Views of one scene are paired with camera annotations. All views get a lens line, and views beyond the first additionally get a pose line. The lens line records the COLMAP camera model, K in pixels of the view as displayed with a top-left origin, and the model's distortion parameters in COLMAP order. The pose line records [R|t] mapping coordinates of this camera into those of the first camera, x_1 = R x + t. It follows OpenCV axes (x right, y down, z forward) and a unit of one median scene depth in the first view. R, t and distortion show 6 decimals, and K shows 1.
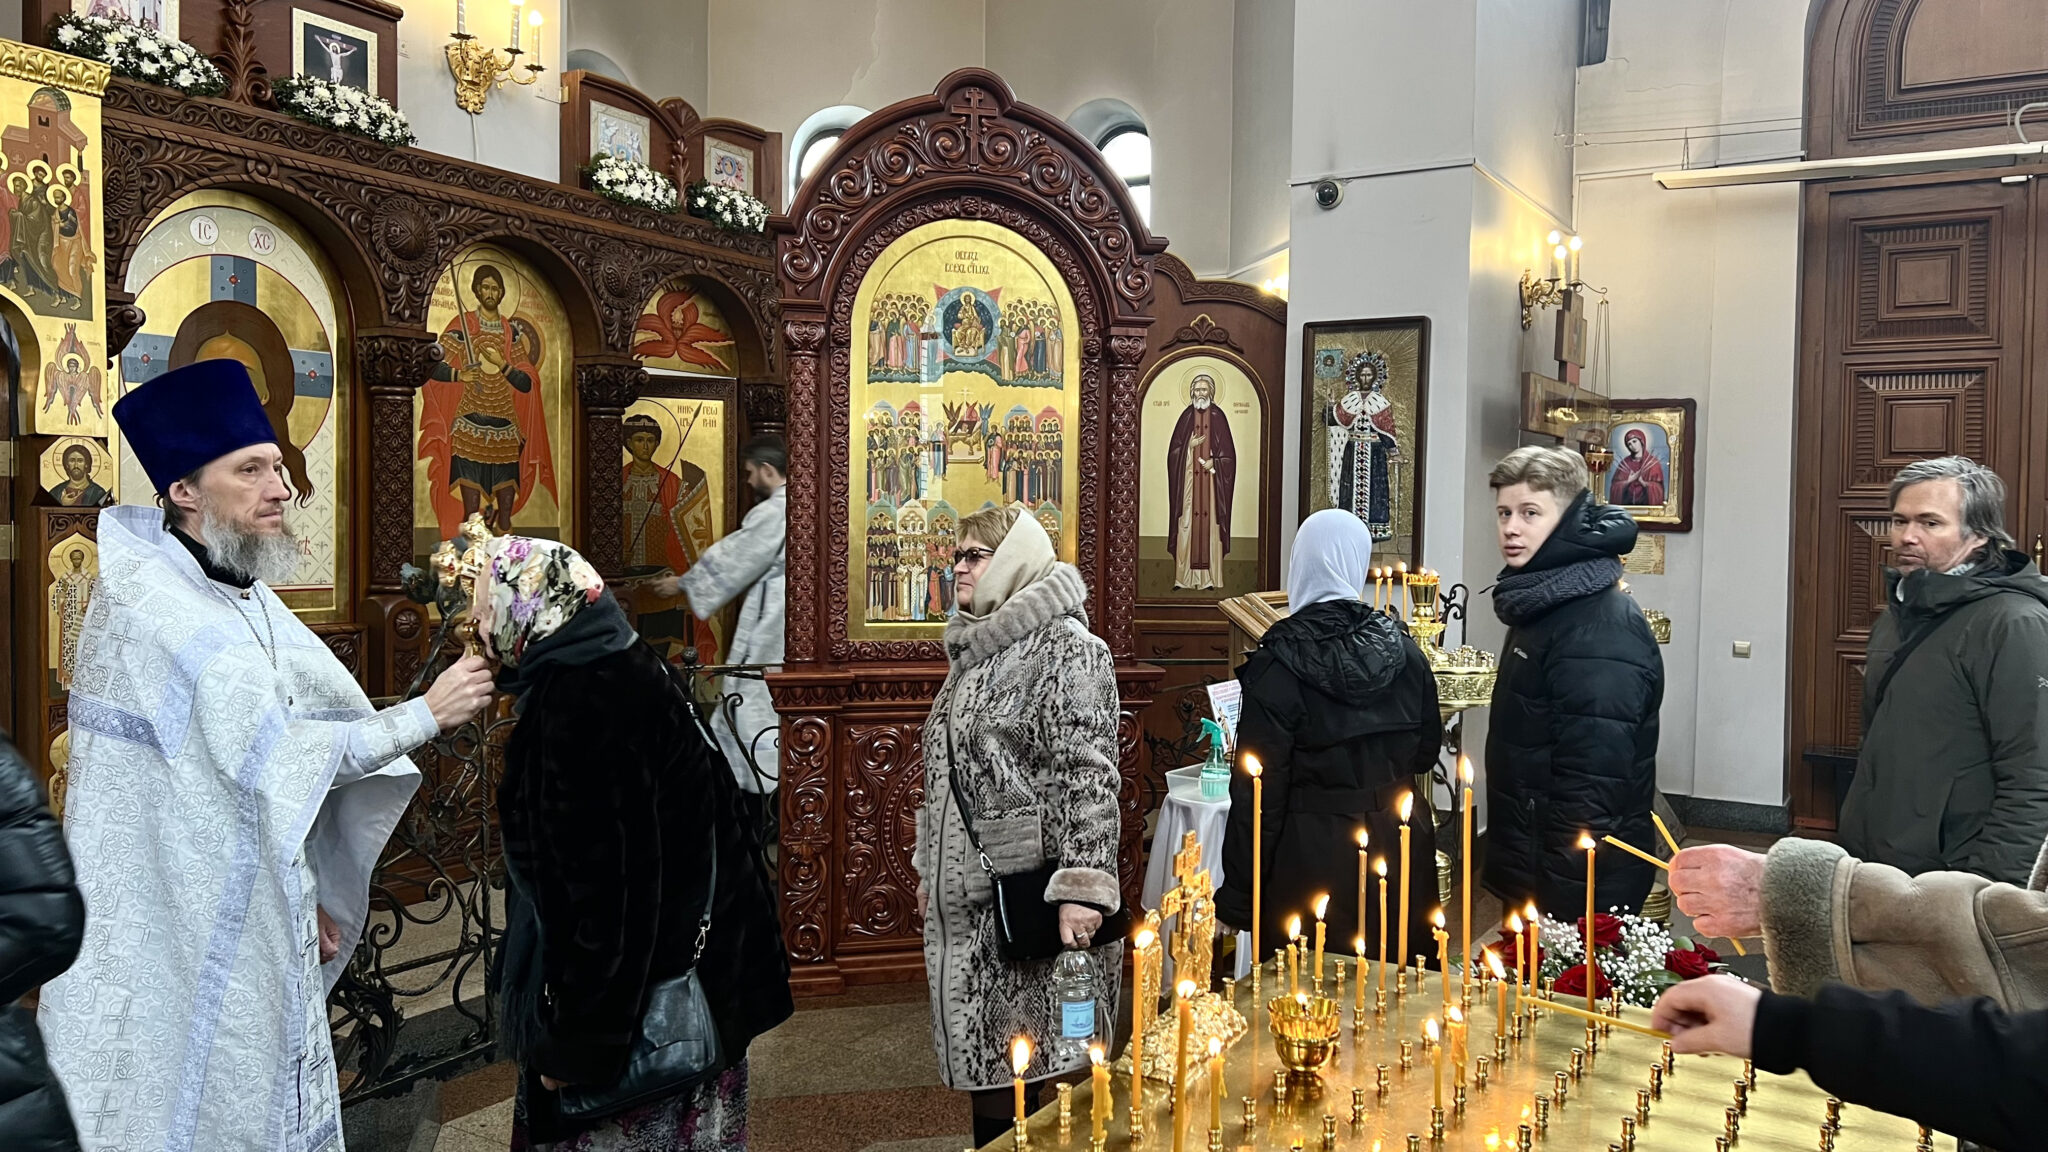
lens RADIAL K [[1503.4, 0, 1020.5], [0, 1503.4, 567.9], [0, 0, 1]] dist [0.061373, -0.079808]
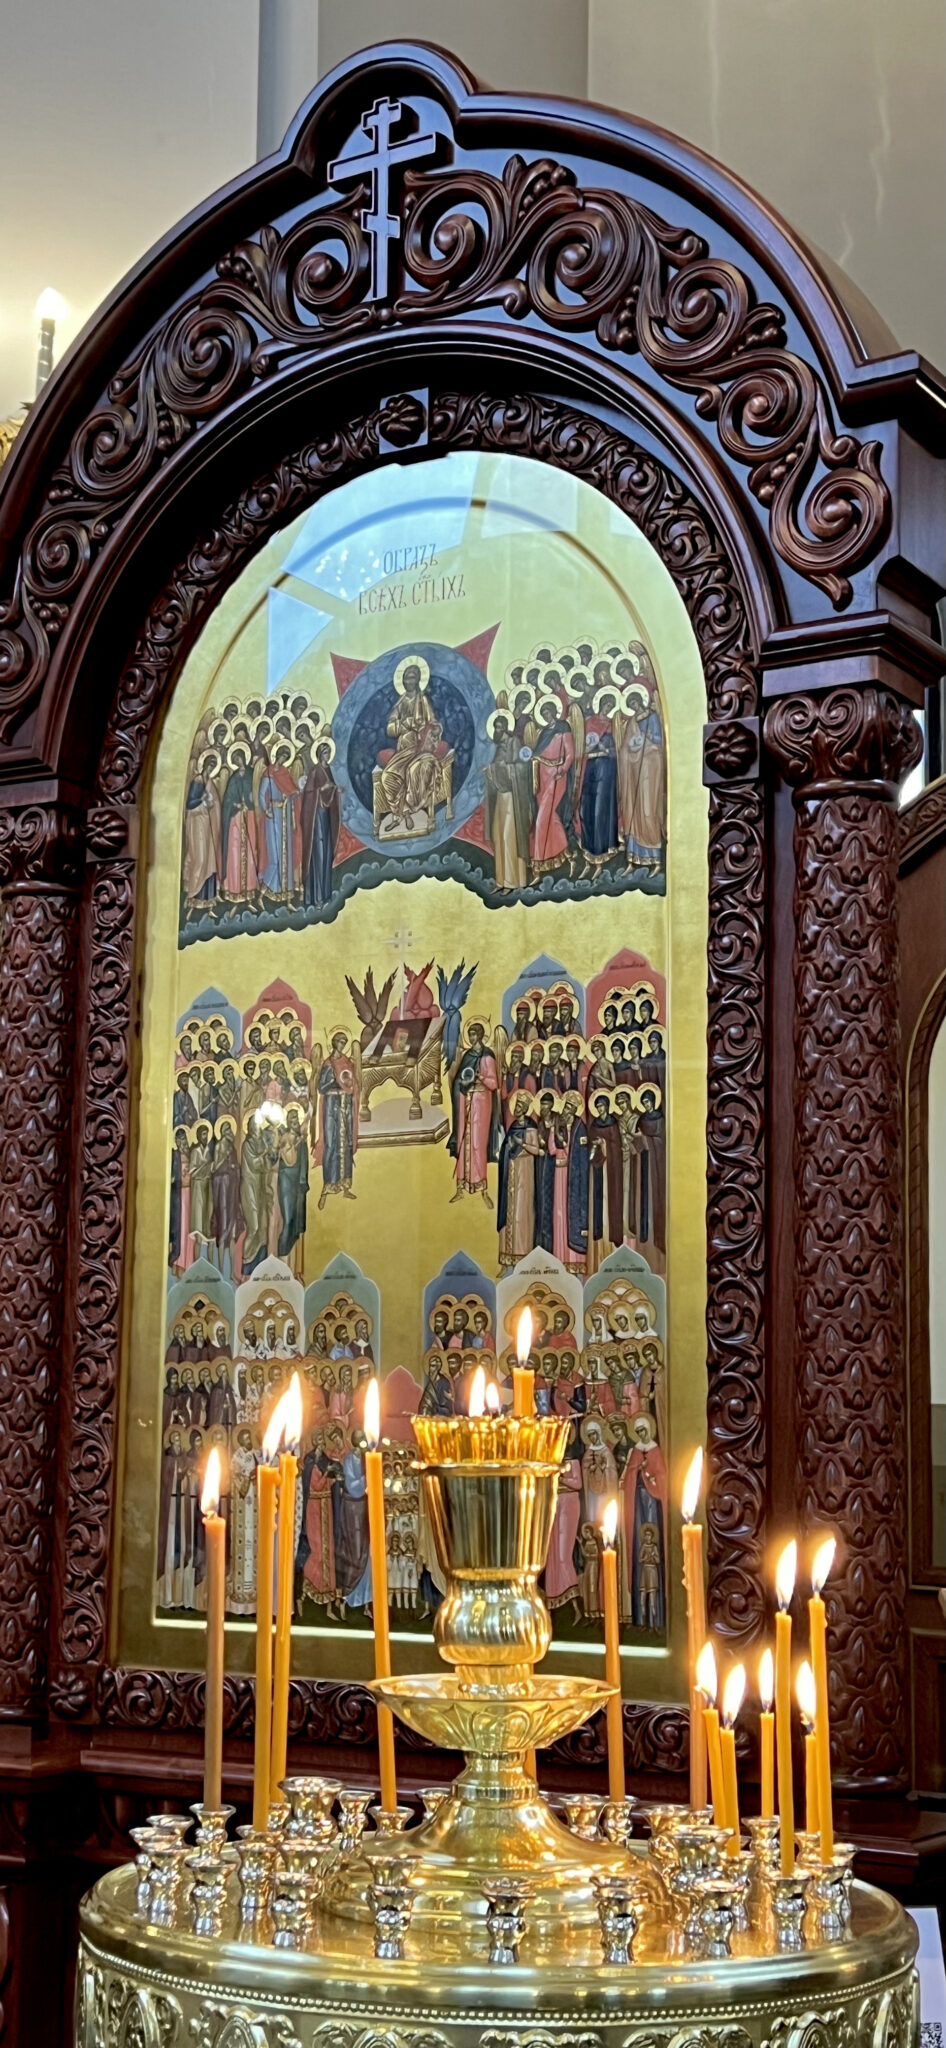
lens RADIAL K [[2707.1, 0, 410.1], [0, 2707.1, 1029.8], [0, 0, 1]] dist [0.144999, 0.000000]
pose [[0.701780, -0.109654, -0.703904, 0.393961], [-0.028089, 0.983055, -0.181144, 0.015293], [0.711839, 0.146896, 0.686809, 0.574862]]
